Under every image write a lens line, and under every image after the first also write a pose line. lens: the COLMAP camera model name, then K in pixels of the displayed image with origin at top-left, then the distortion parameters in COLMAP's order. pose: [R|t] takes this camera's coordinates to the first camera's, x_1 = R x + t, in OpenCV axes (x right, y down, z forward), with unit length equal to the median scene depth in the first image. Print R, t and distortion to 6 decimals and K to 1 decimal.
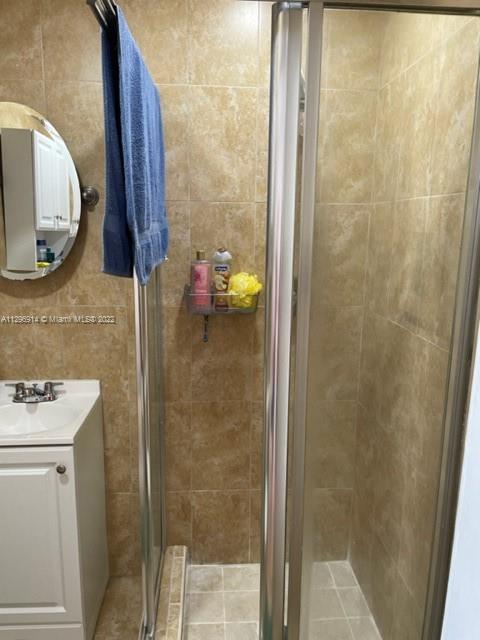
lens RADIAL K [[481.2, 0, 241.3], [0, 481.2, 323.2], [0, 0, 1]] dist [0.088962, -0.119834]
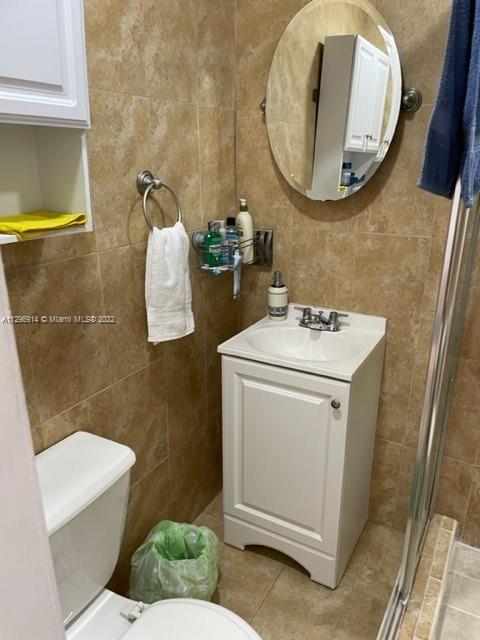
lens RADIAL K [[481.2, 0, 241.3], [0, 481.2, 323.2], [0, 0, 1]] dist [0.088962, -0.119834]
pose [[0.833836, 0.172006, -0.524530, -0.043413], [-0.102905, 0.981993, 0.158432, 0.010579], [0.542336, -0.078129, 0.836521, 0.097555]]
